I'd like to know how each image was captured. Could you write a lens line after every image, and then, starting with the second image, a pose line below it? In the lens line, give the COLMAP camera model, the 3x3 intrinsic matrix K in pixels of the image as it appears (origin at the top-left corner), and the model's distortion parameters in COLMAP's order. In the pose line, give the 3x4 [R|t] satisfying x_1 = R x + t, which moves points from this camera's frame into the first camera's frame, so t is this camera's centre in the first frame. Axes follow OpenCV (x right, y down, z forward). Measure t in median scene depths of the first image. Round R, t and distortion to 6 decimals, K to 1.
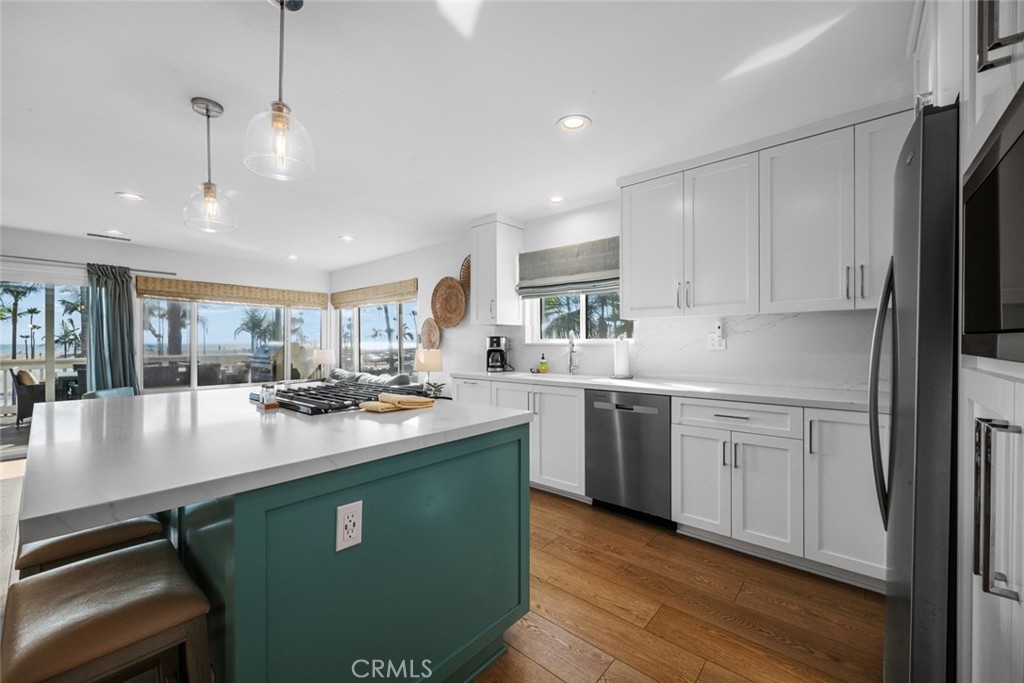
lens RADIAL K [[402.8, 0, 507.0], [0, 402.8, 332.2], [0, 0, 1]] dist [-0.009312, 0.001027]
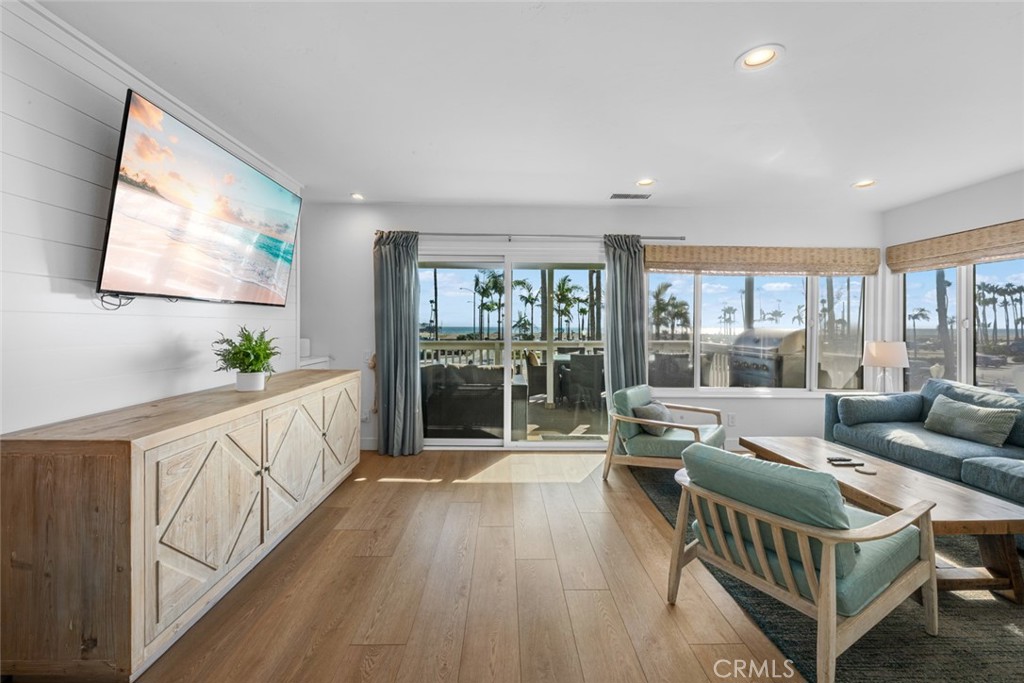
lens RADIAL K [[402.8, 0, 497.9], [0, 402.8, 318.4], [0, 0, 1]] dist [-0.009312, 0.001027]
pose [[0.636298, -0.006617, -0.771415, -0.577919], [0.009900, 0.999951, -0.000412, 0.004275], [0.771380, -0.007375, 0.636332, 0.303864]]
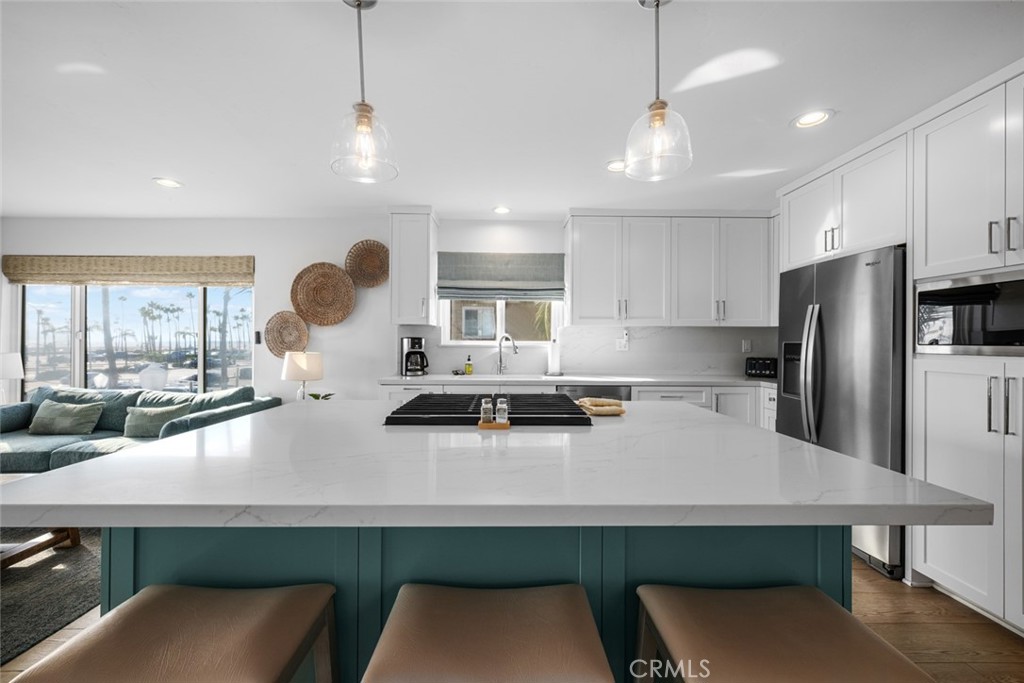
lens RADIAL K [[402.8, 0, 516.2], [0, 402.8, 336.2], [0, 0, 1]] dist [-0.009312, 0.001027]
pose [[0.738372, 0.016910, 0.674182, -0.470682], [-0.023277, 0.999729, 0.000418, 0.001781], [-0.673992, -0.016001, 0.738565, 0.163153]]
